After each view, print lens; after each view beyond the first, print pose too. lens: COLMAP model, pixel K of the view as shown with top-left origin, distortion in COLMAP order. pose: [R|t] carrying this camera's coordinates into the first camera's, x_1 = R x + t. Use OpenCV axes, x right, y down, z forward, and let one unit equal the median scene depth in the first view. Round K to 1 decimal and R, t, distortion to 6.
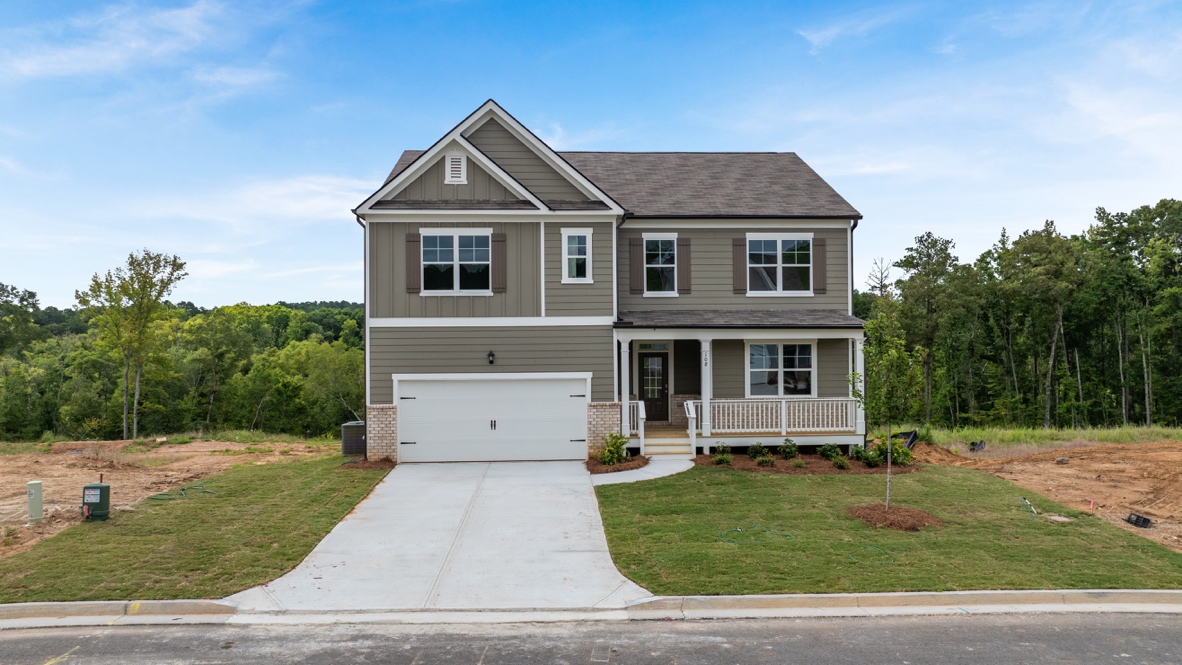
lens RADIAL K [[828.5, 0, 591.0], [0, 828.5, 332.5], [0, 0, 1]] dist [-0.010726, 0.001267]
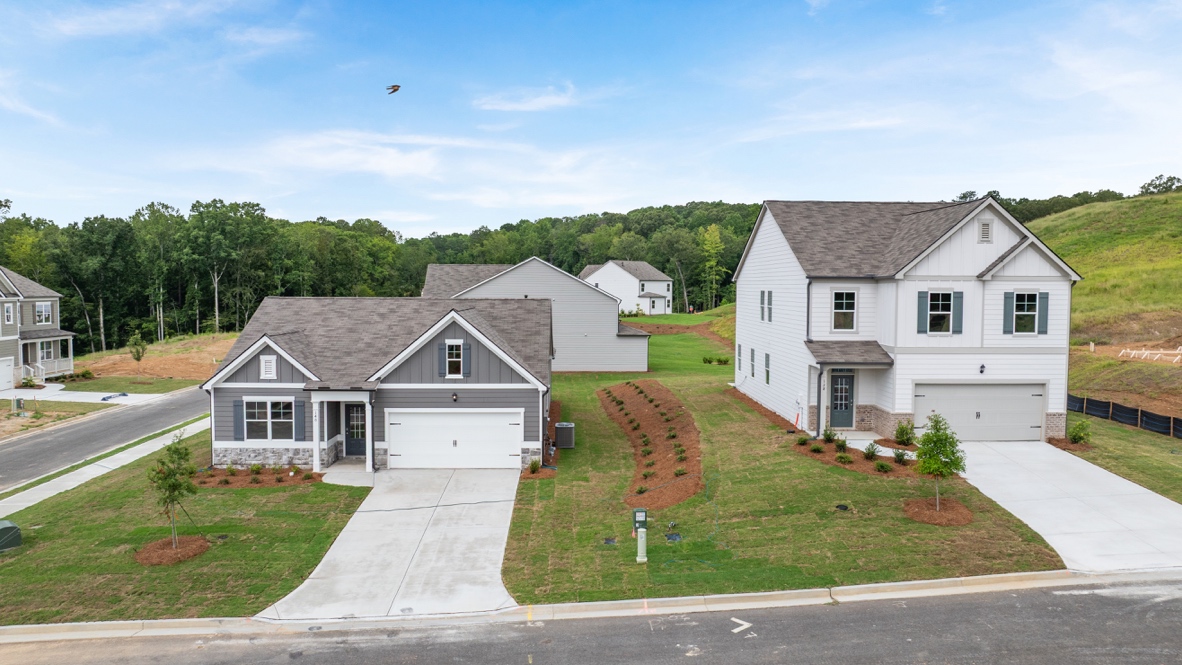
lens RADIAL K [[835.2, 0, 591.0], [0, 835.2, 332.5], [0, 0, 1]] dist [-0.009681, 0.000588]
pose [[-0.005286, -0.050320, 0.998719, -2.746821], [-0.013932, 0.998640, 0.050242, -0.194347], [-0.999889, -0.013649, -0.005980, -0.893317]]
